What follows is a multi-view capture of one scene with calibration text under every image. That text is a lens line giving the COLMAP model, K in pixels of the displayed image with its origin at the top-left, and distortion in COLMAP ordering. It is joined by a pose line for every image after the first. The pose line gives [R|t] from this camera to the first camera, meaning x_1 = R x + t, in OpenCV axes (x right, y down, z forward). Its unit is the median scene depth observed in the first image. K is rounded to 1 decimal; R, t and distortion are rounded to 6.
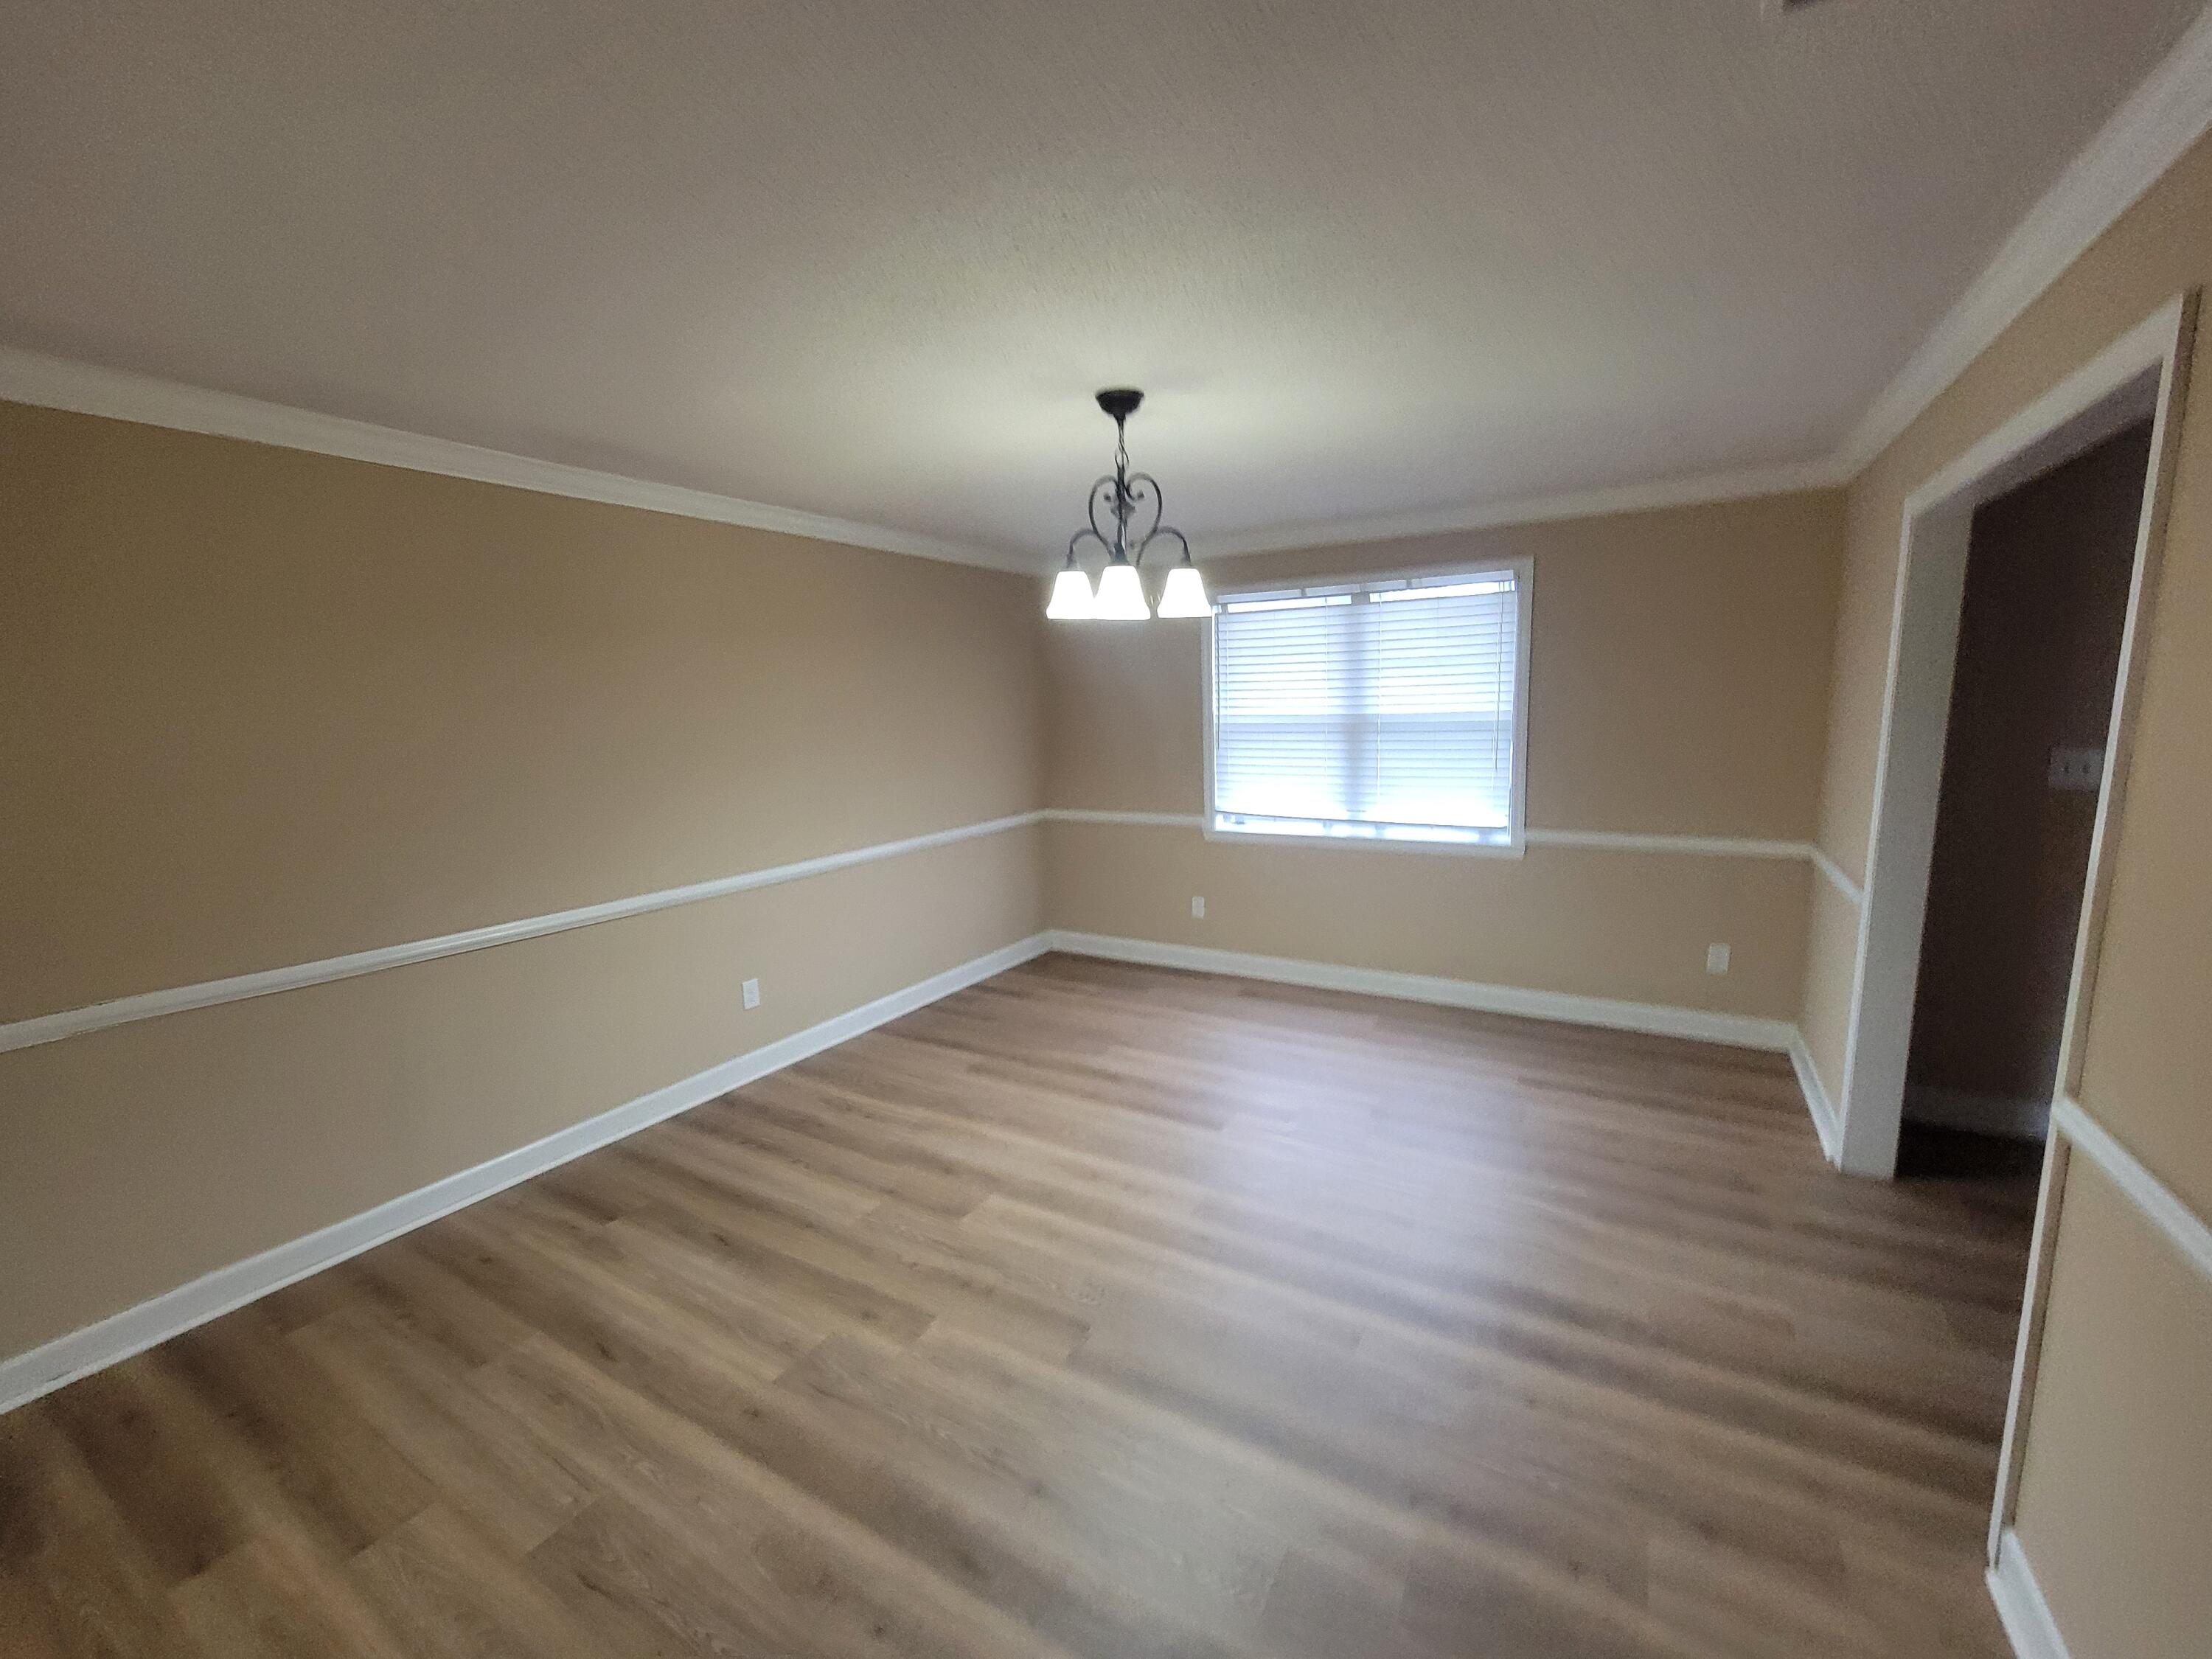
lens RADIAL K [[902.7, 0, 1086.0], [0, 902.7, 829.9], [0, 0, 1]] dist [-0.003326, 0.000565]
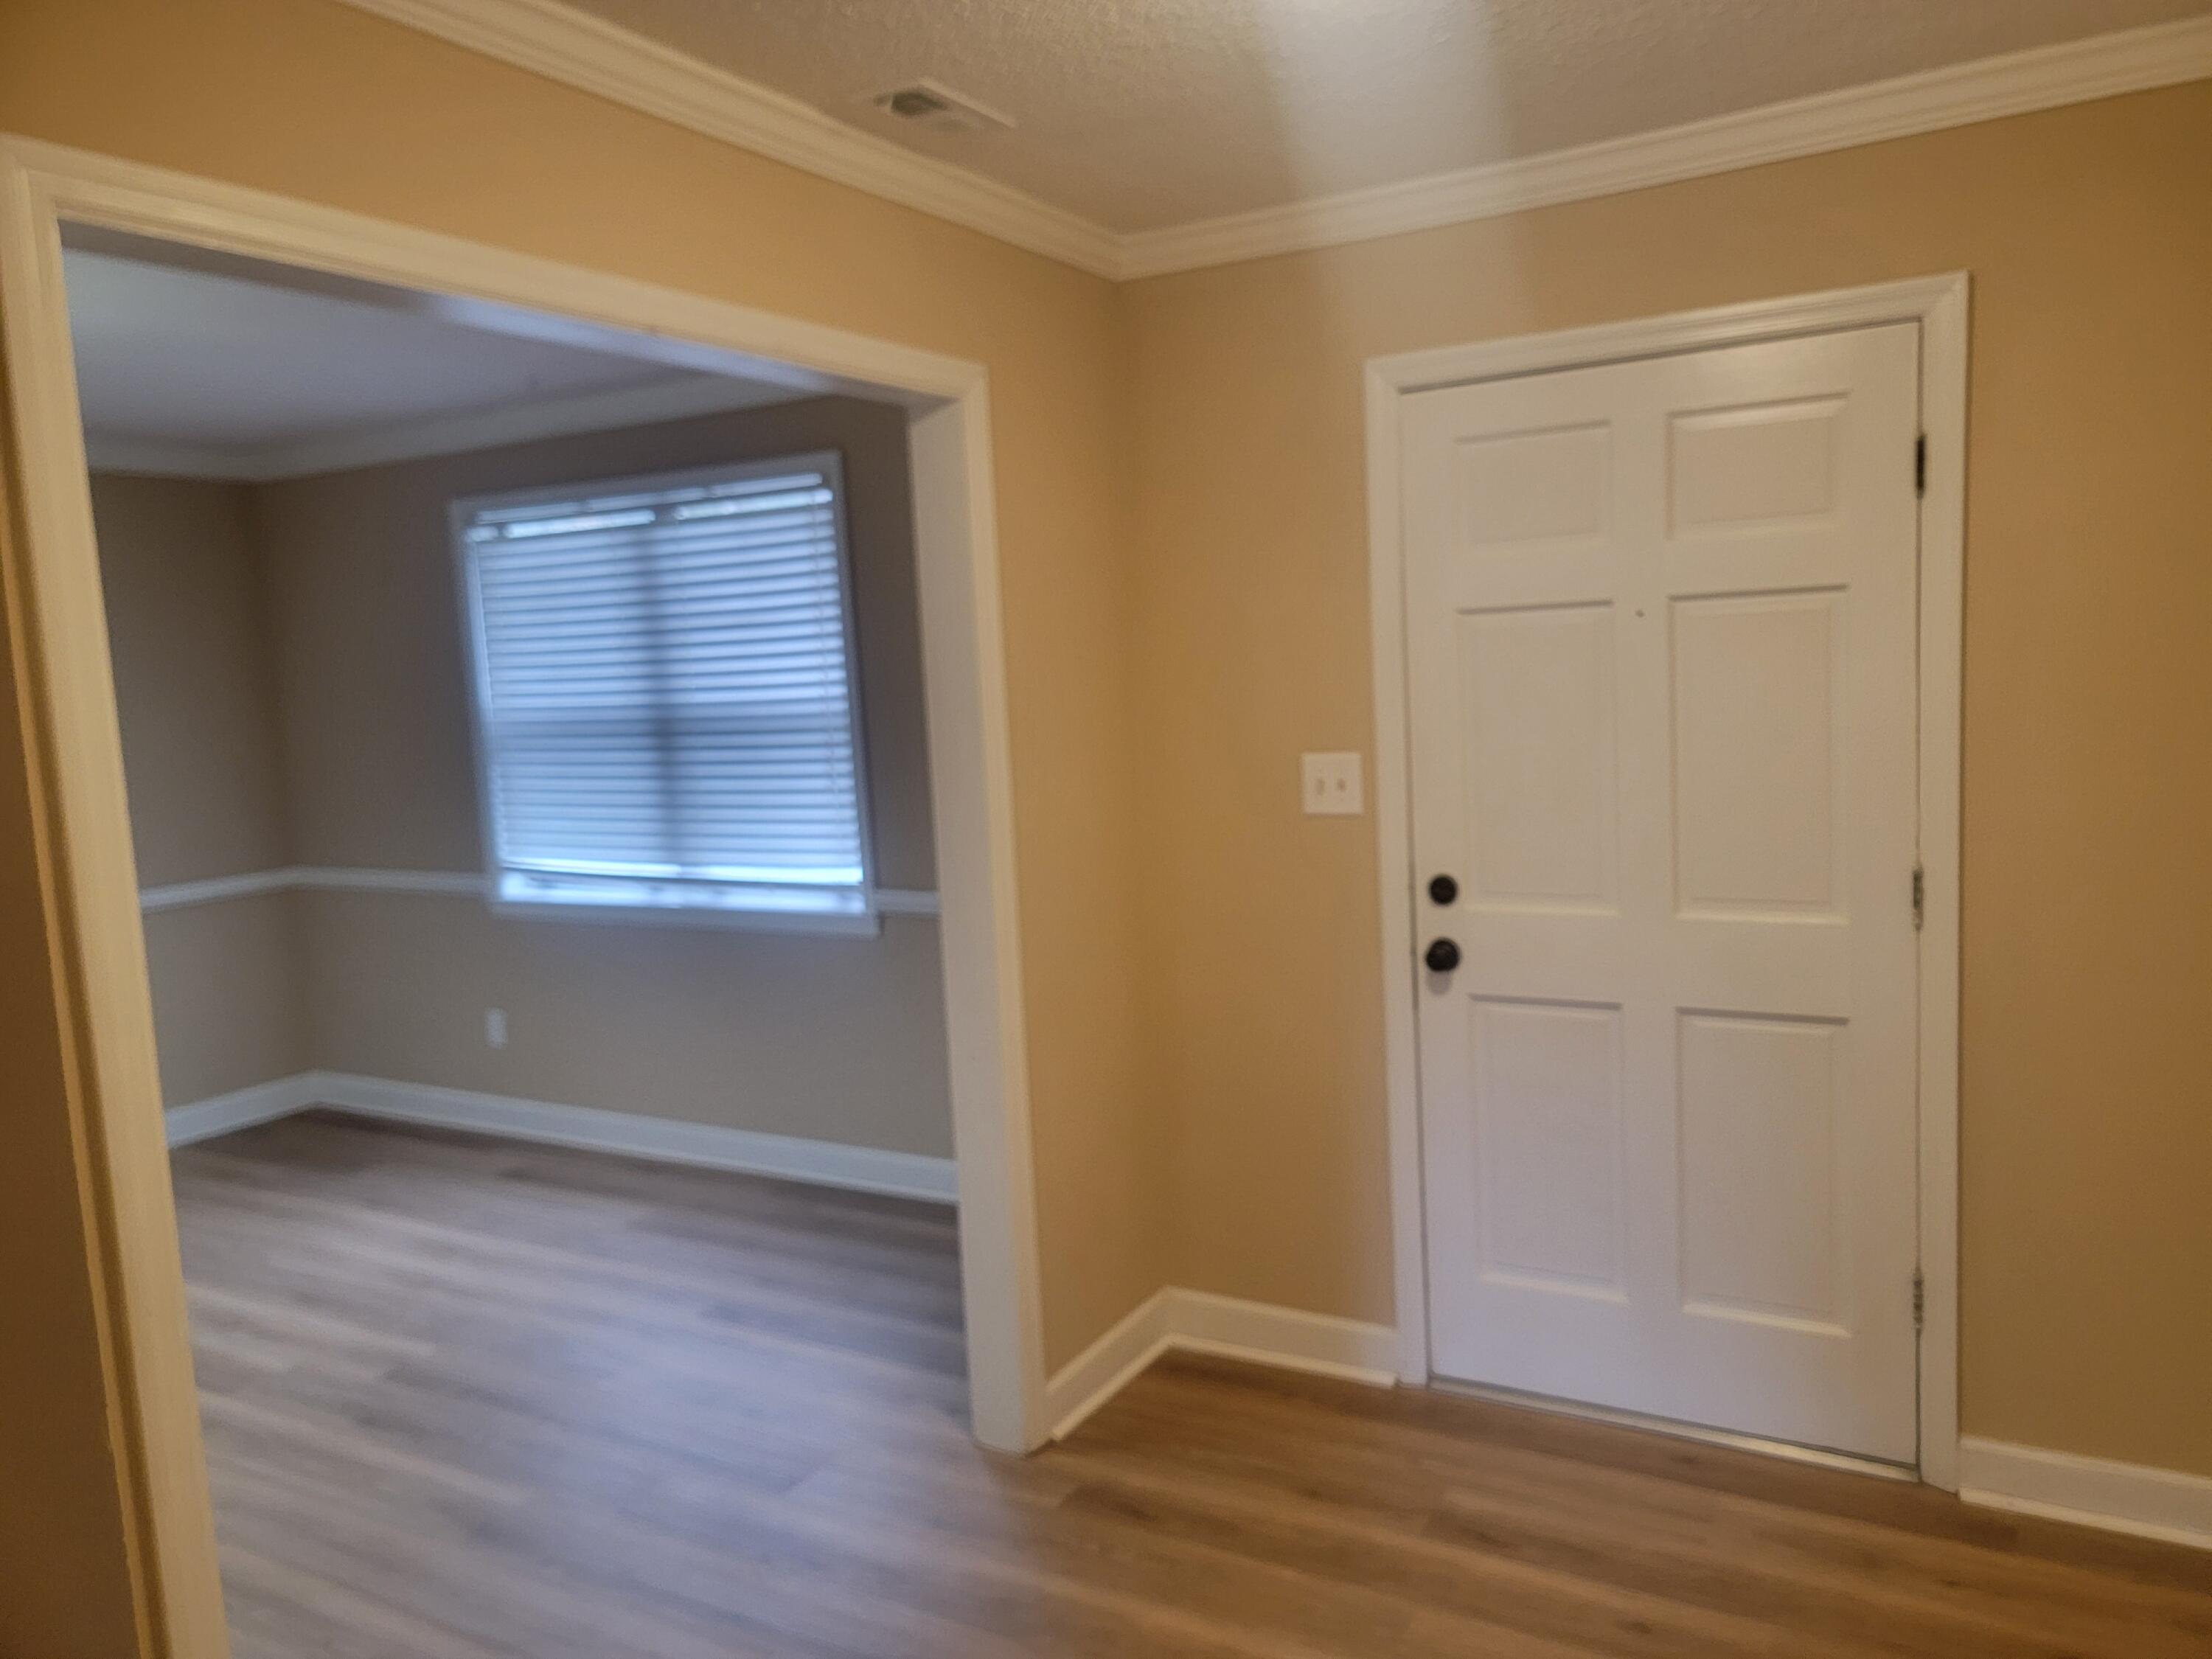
lens RADIAL K [[1538.0, 0, 1118.8], [0, 1538.0, 822.2], [0, 0, 1]] dist [0.011493, 0.011132]
pose [[0.999070, -0.013583, 0.040929, 0.545241], [0.015712, 0.998515, -0.052156, 0.009963], [-0.040160, 0.052751, 0.997800, -0.041912]]
